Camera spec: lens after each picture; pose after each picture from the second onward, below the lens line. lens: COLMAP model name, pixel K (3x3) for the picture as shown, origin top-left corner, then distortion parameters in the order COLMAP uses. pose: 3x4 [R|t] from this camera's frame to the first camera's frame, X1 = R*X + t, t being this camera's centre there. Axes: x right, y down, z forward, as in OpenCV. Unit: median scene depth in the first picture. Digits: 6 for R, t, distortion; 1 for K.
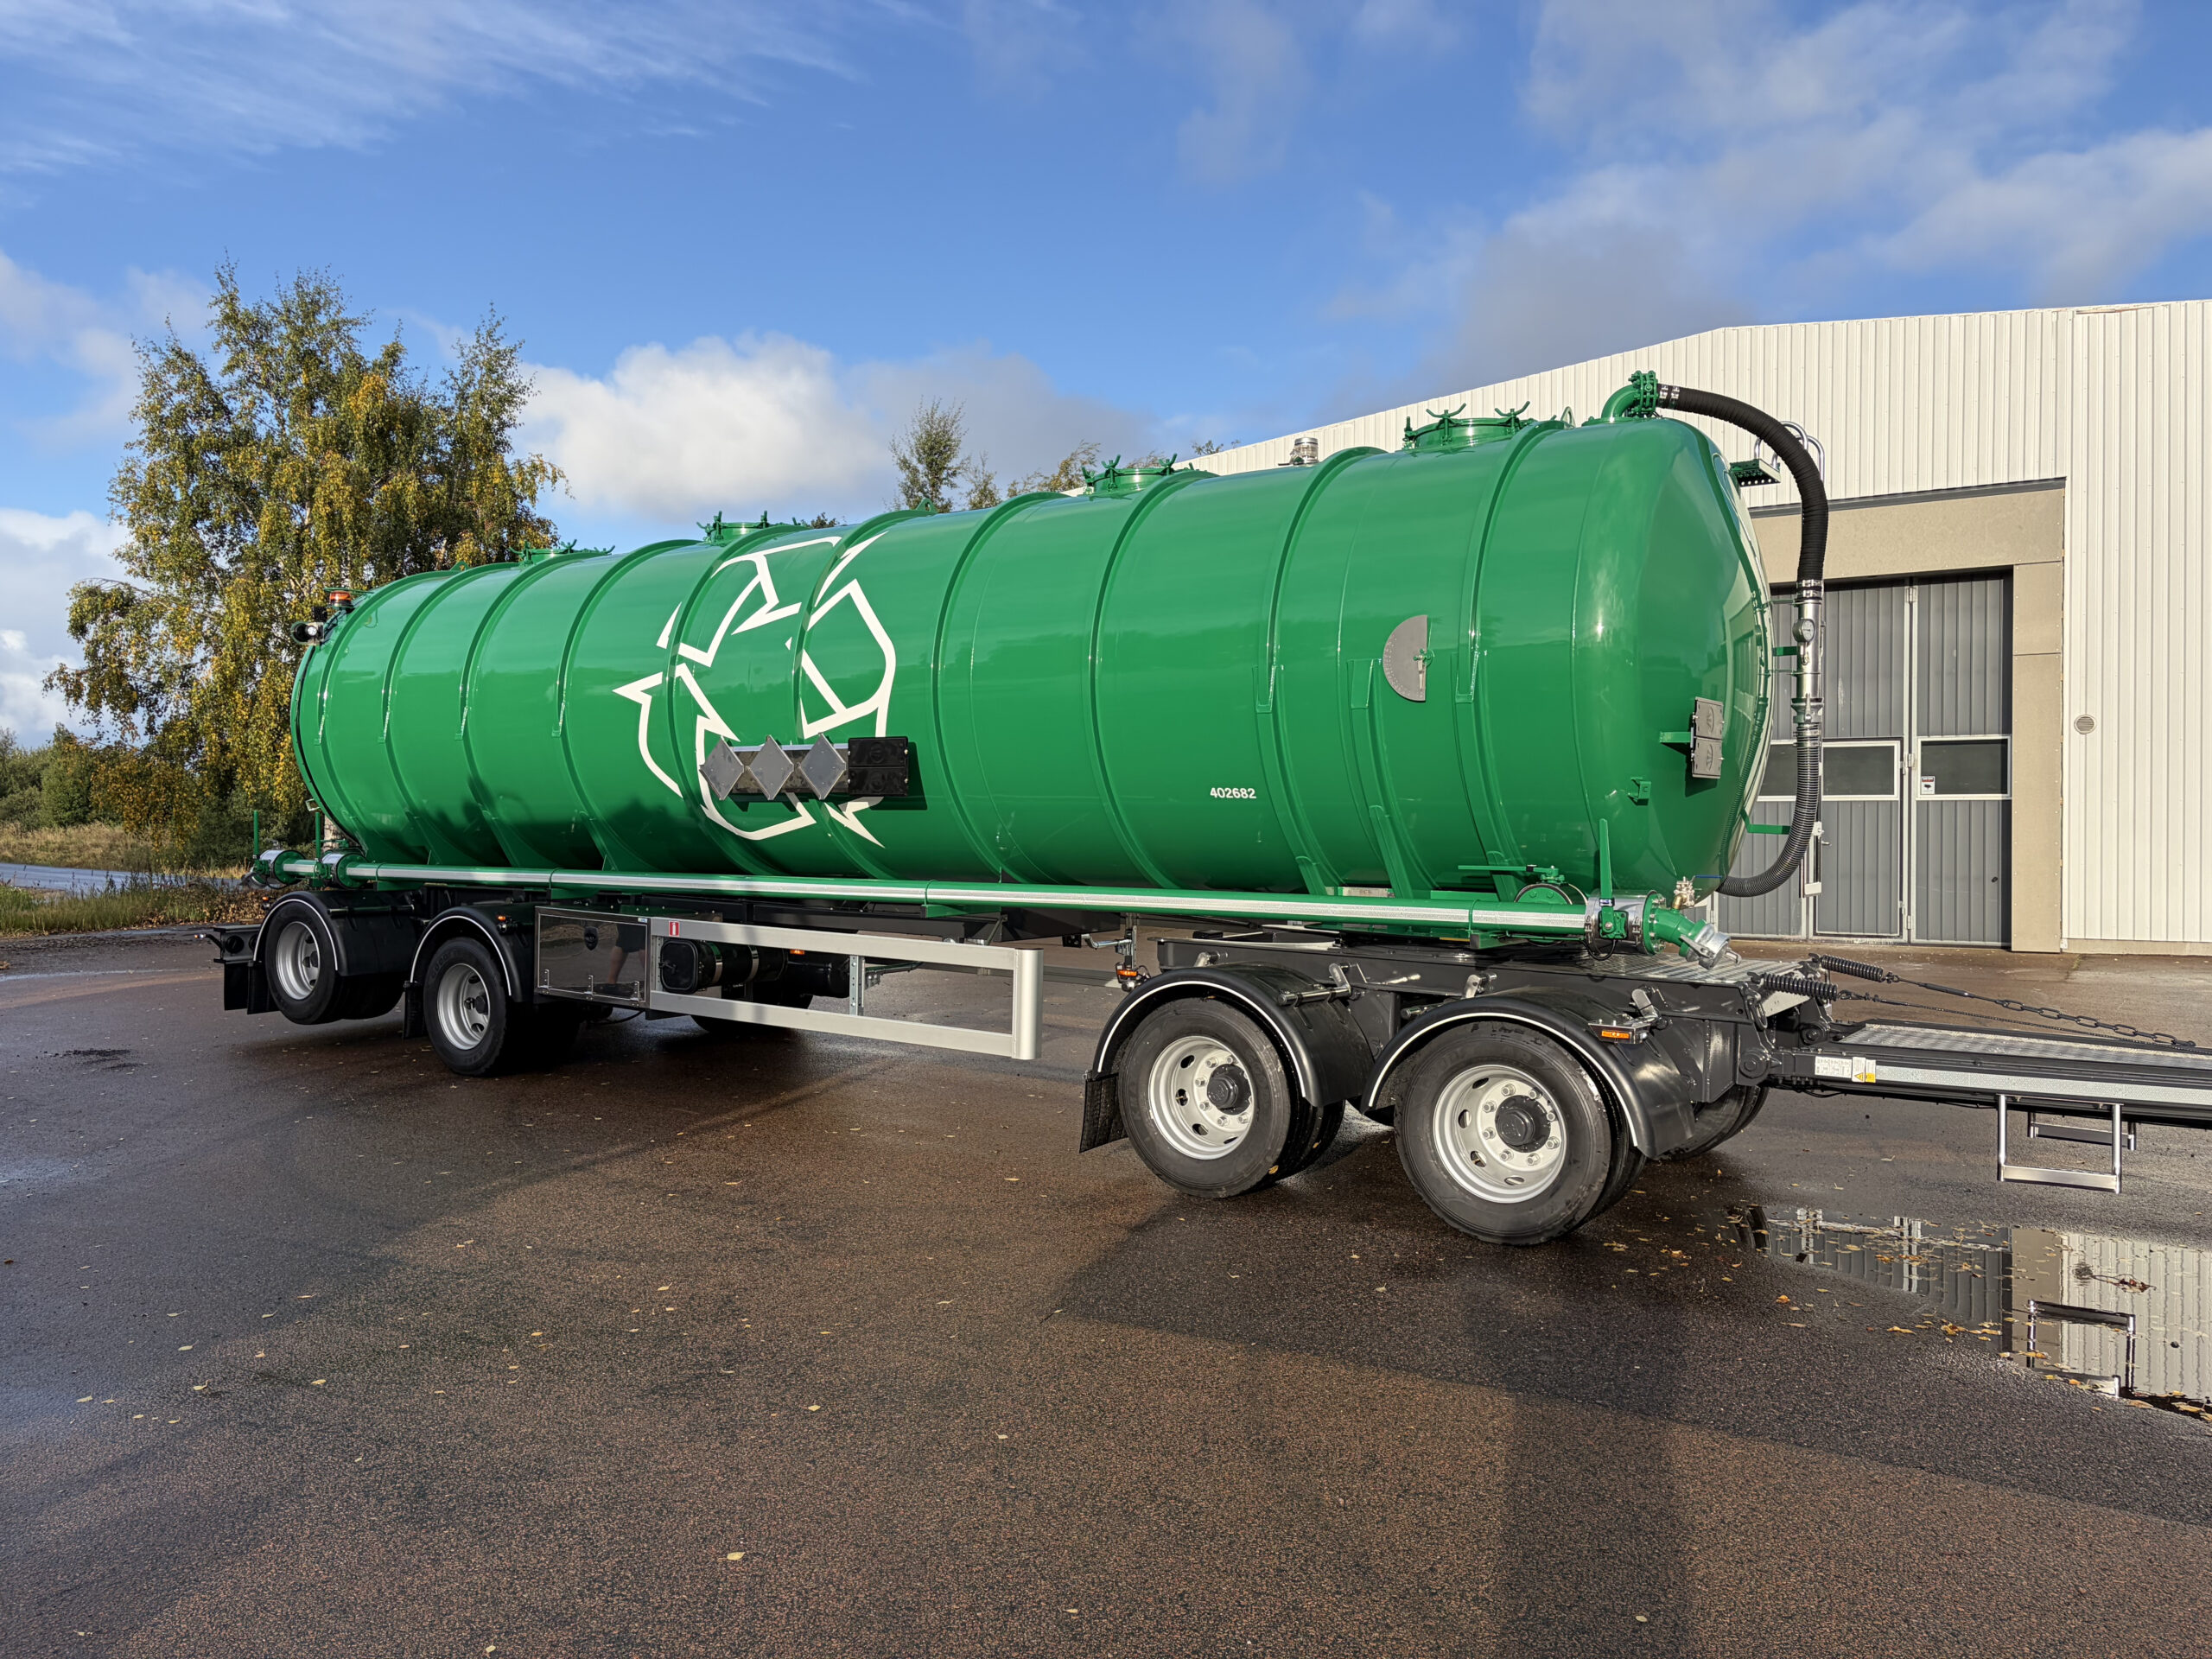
lens RADIAL K [[1679.0, 0, 1106.0], [0, 1679.0, 829.5], [0, 0, 1]] dist [0.007354, 0.001651]
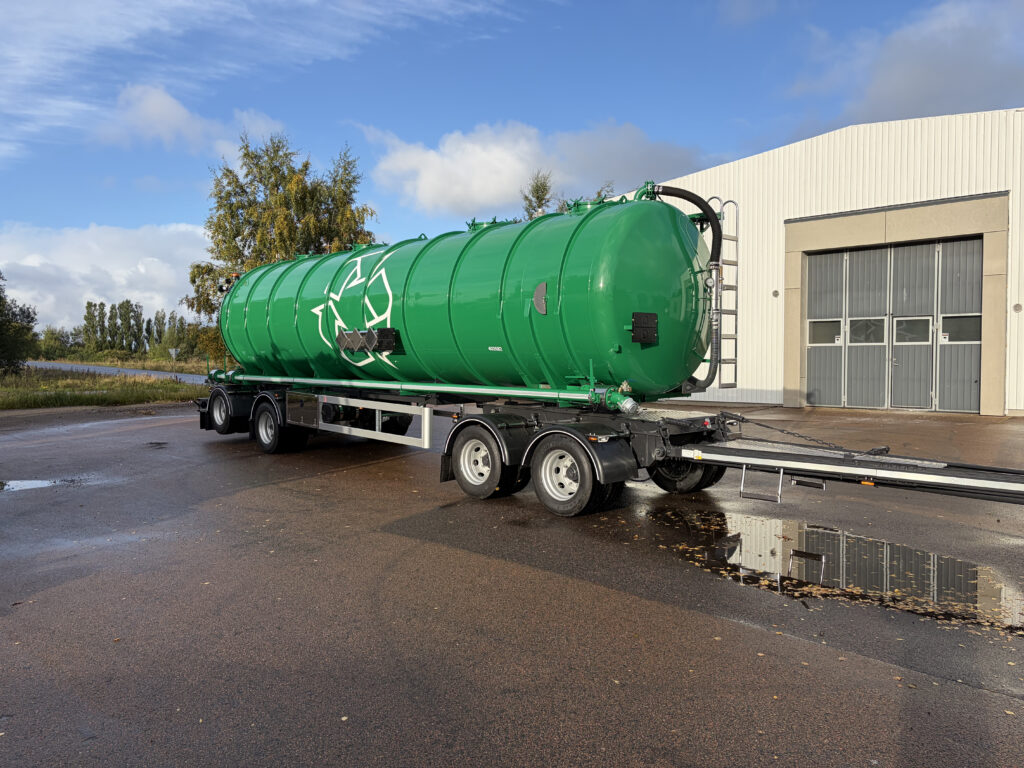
lens RADIAL K [[777.3, 0, 512.0], [0, 777.3, 384.0], [0, 0, 1]] dist [0.007354, 0.001651]
pose [[0.978556, 0.001886, -0.205974, 0.230902], [0.005154, 0.999421, 0.033635, -0.004682], [0.205919, -0.033975, 0.977979, -0.124327]]
